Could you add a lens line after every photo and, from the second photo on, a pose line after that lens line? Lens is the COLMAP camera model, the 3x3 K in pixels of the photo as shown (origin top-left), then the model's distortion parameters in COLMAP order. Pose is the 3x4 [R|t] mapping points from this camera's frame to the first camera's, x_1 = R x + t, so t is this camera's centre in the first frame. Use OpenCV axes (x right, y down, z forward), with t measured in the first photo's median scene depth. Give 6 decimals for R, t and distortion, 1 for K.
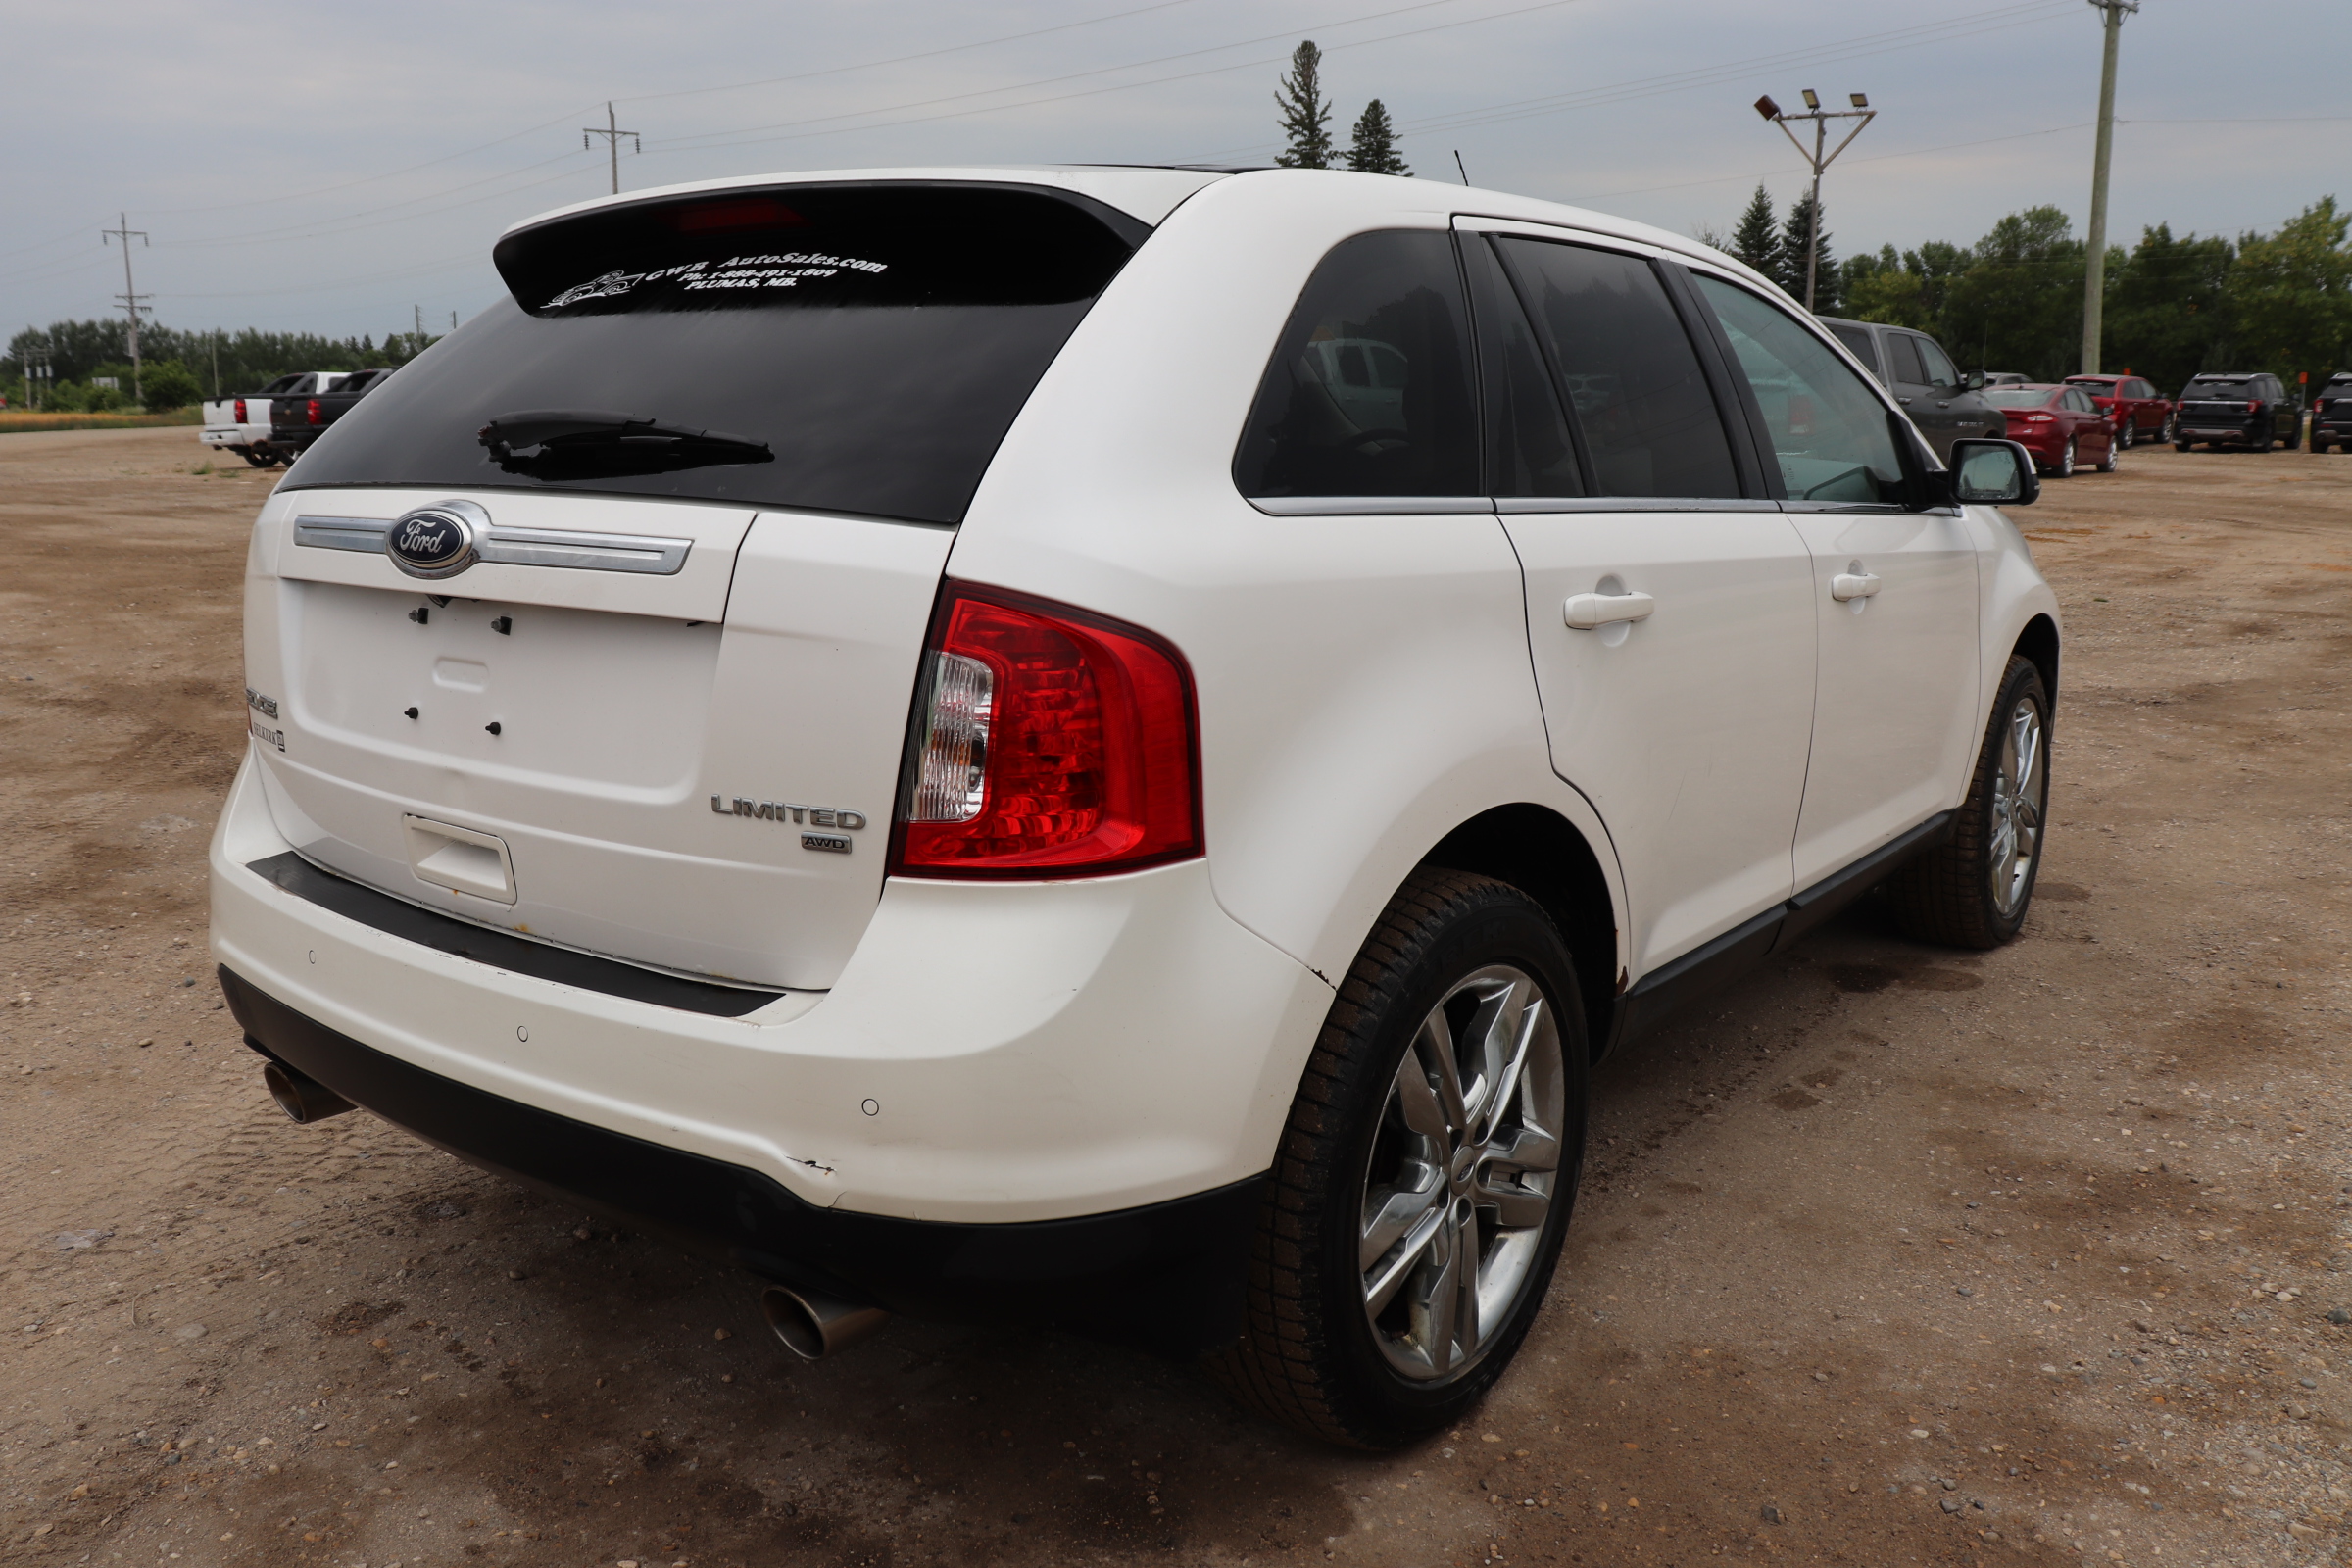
lens RADIAL K [[1935.2, 0, 1182.0], [0, 1935.2, 762.0], [0, 0, 1]] dist [-0.174871, 0.166846]
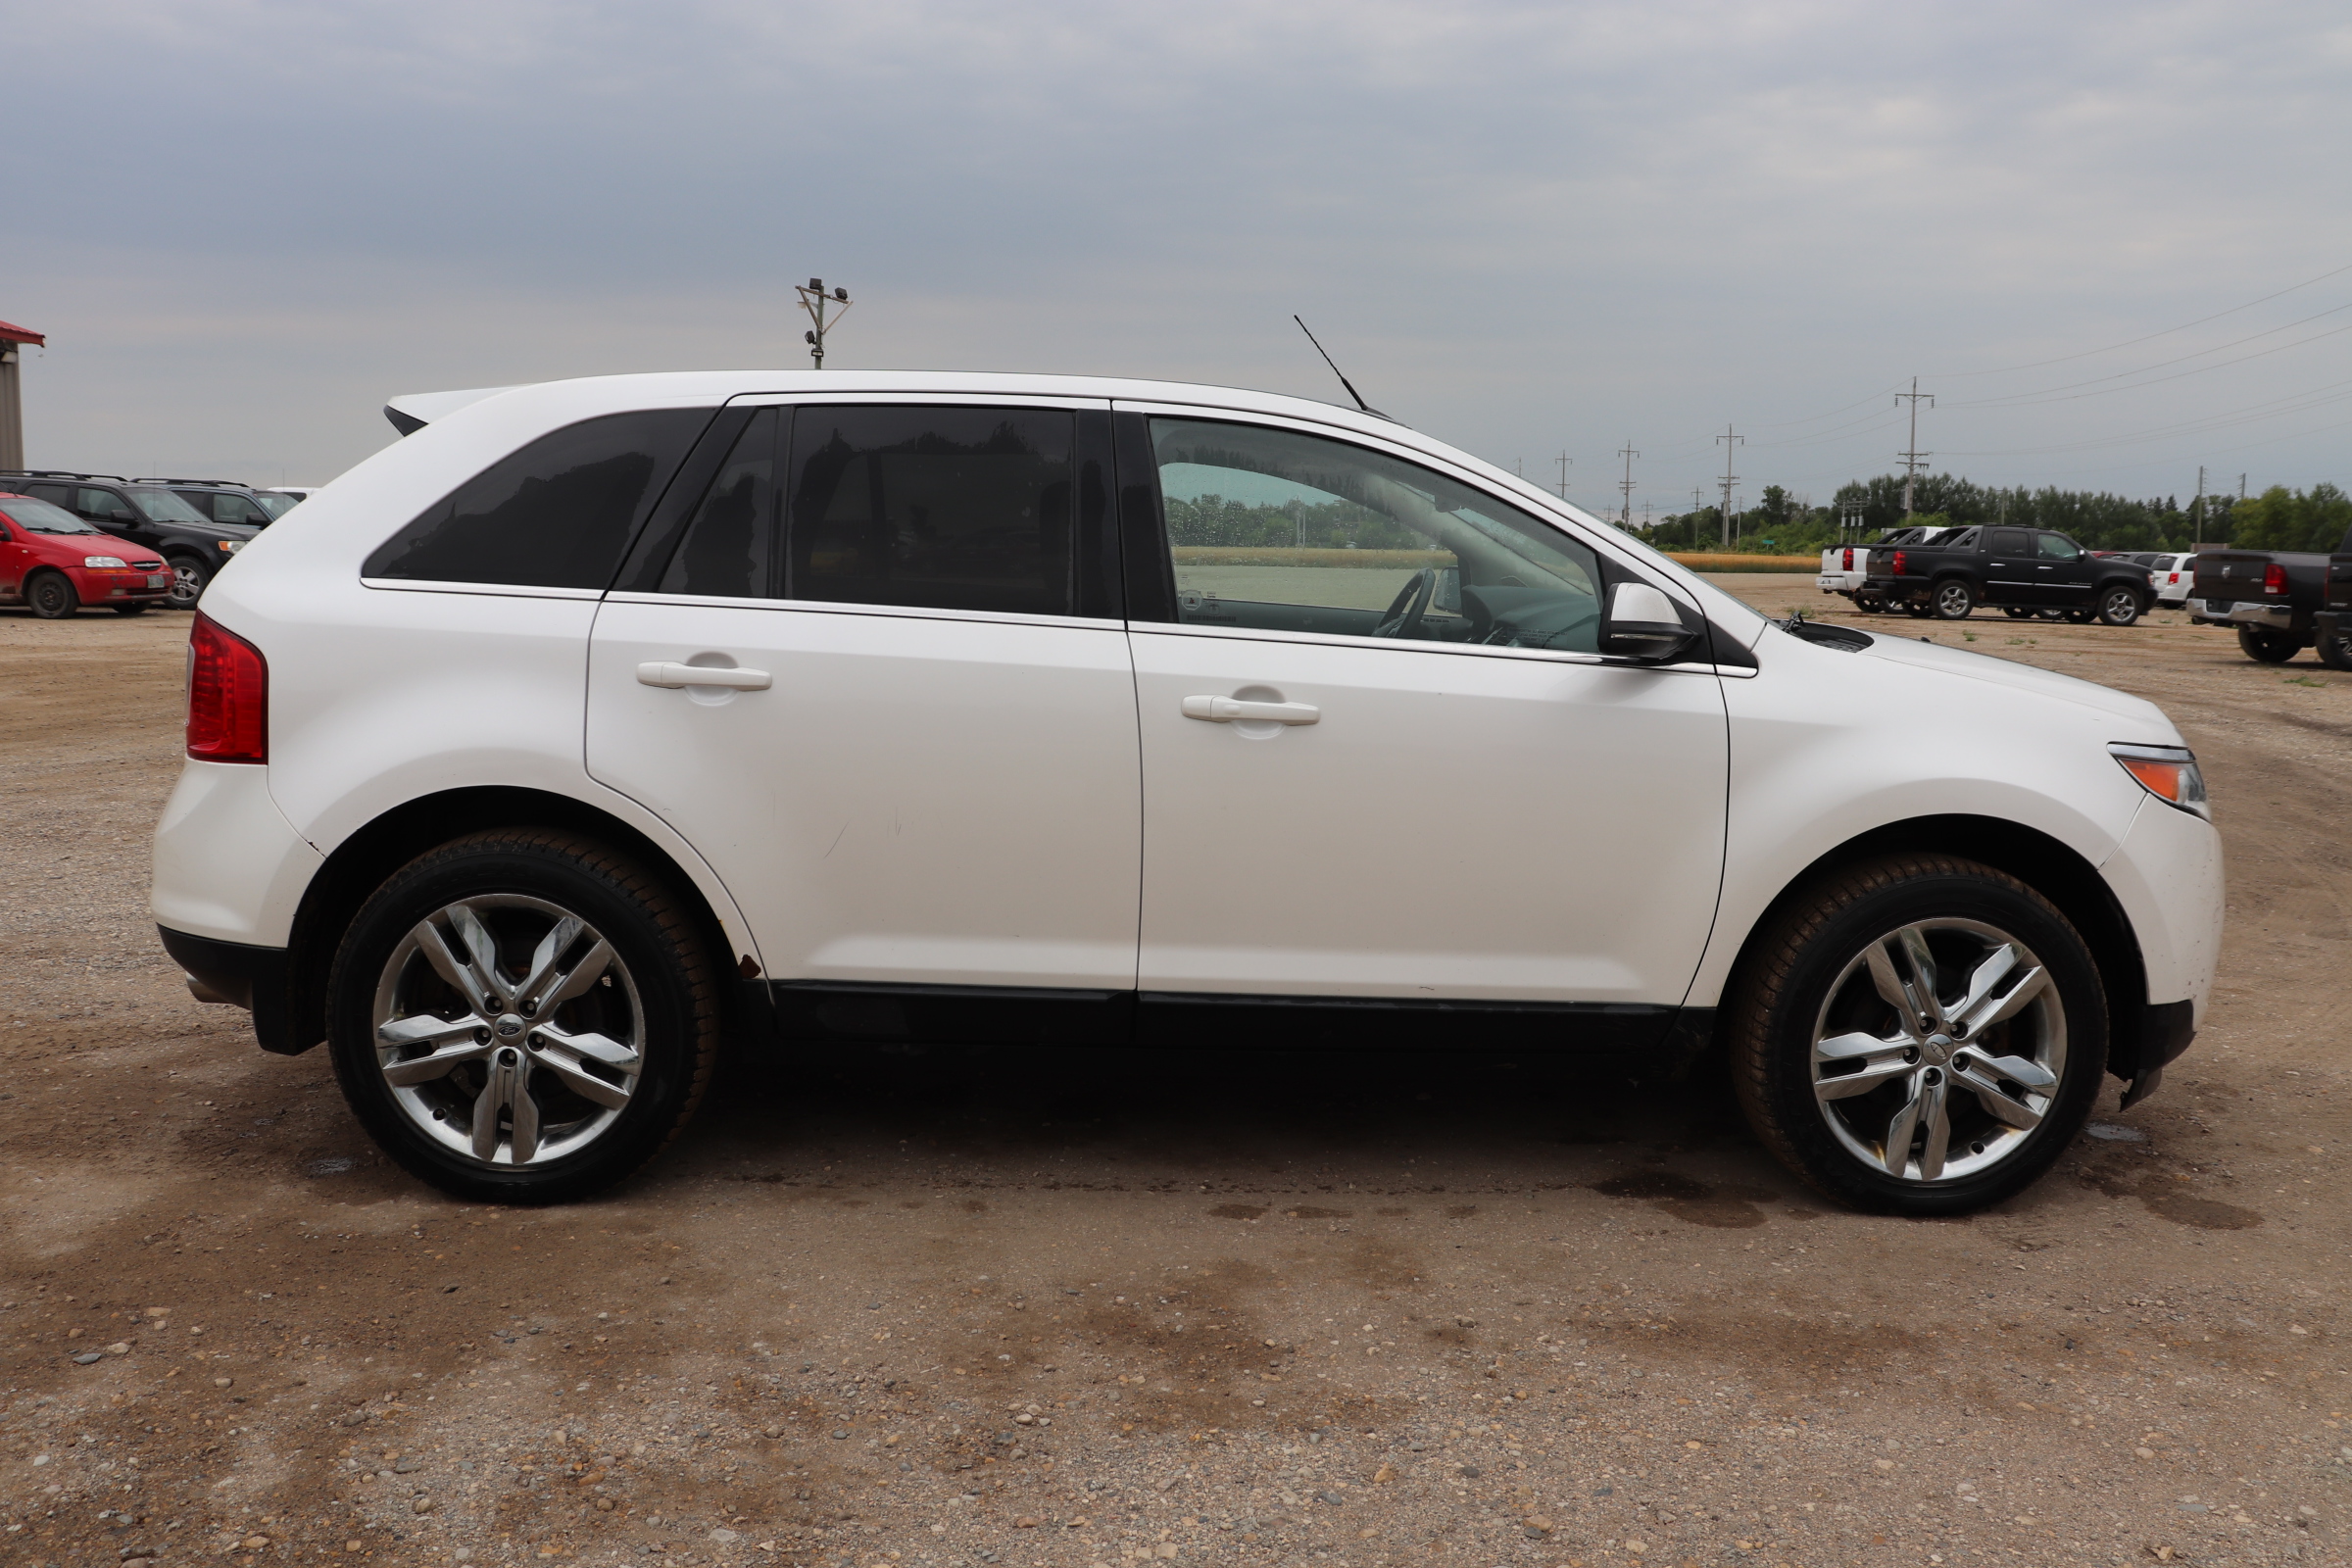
lens RADIAL K [[1935.2, 0, 1182.0], [0, 1935.2, 762.0], [0, 0, 1]] dist [-0.174871, 0.166846]
pose [[0.632450, 0.105529, -0.767379, 1.541034], [-0.168420, 0.985710, -0.003253, -0.075960], [0.756070, 0.131300, 0.641186, 0.402358]]
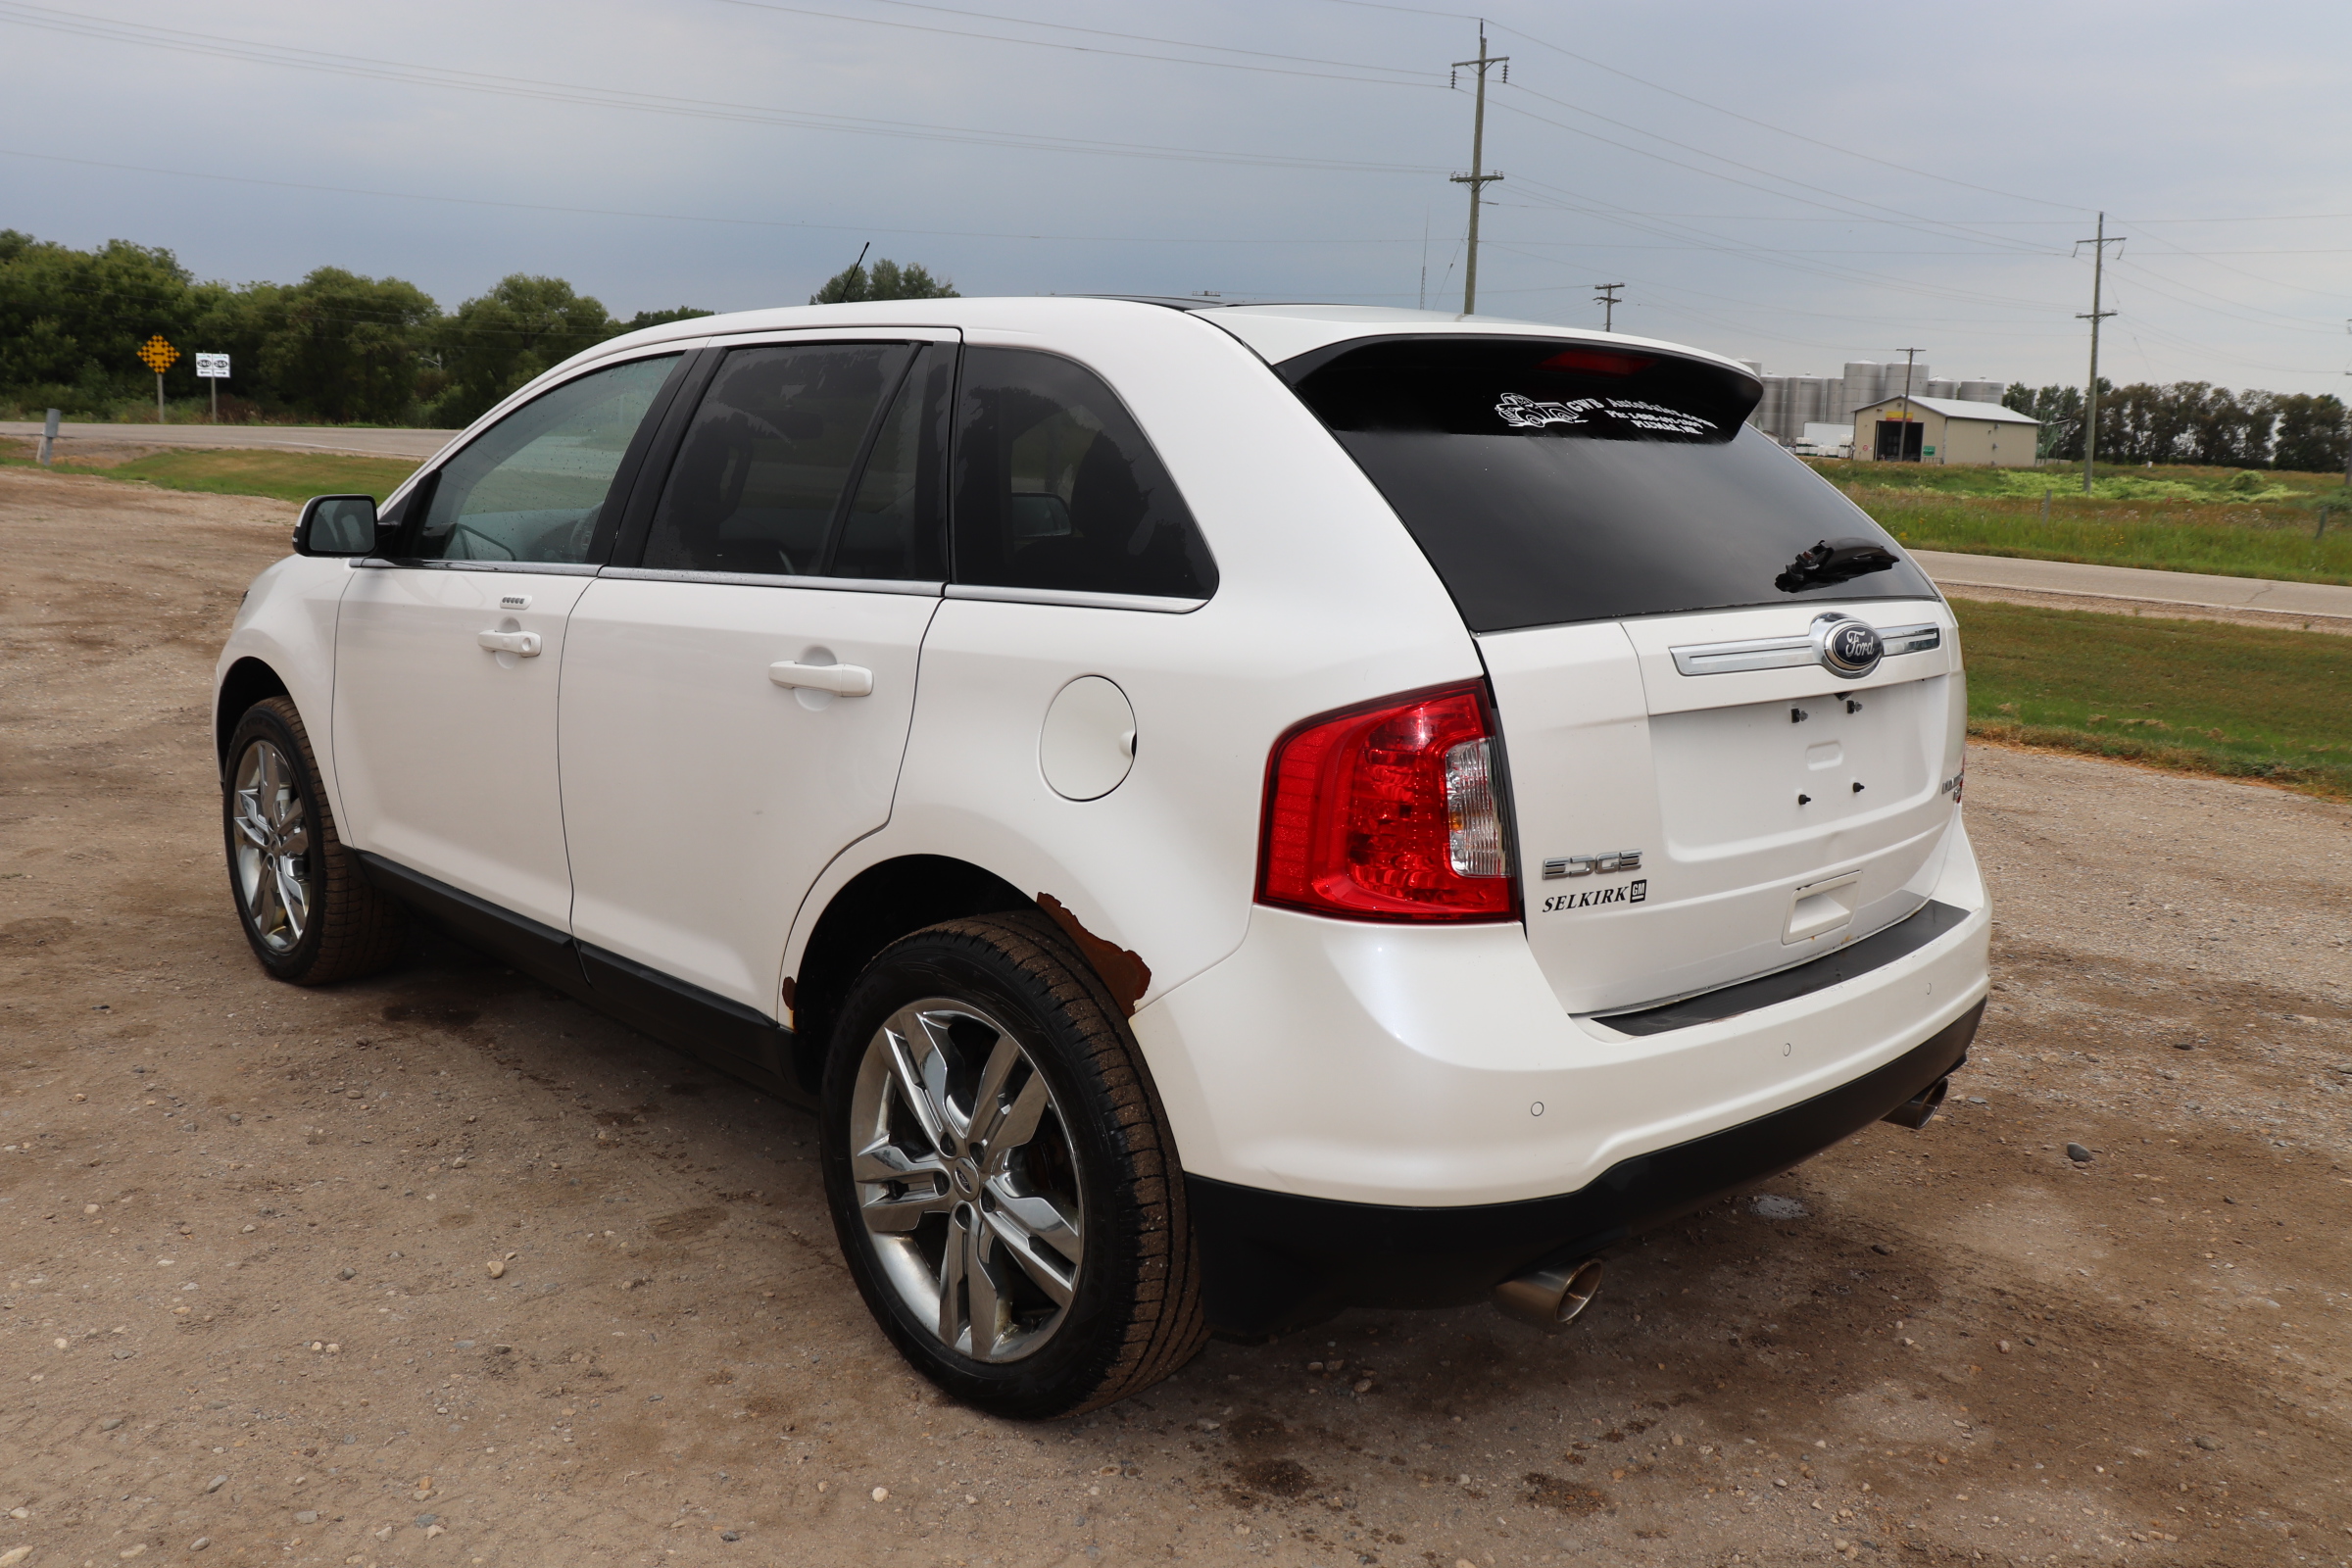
lens RADIAL K [[1935.2, 0, 1182.0], [0, 1935.2, 762.0], [0, 0, 1]] dist [-0.174871, 0.166846]
pose [[0.138578, -0.160280, 0.977295, -1.439527], [0.152337, 0.978522, 0.138880, -0.242138], [-0.978565, 0.129632, 0.160018, 1.064374]]
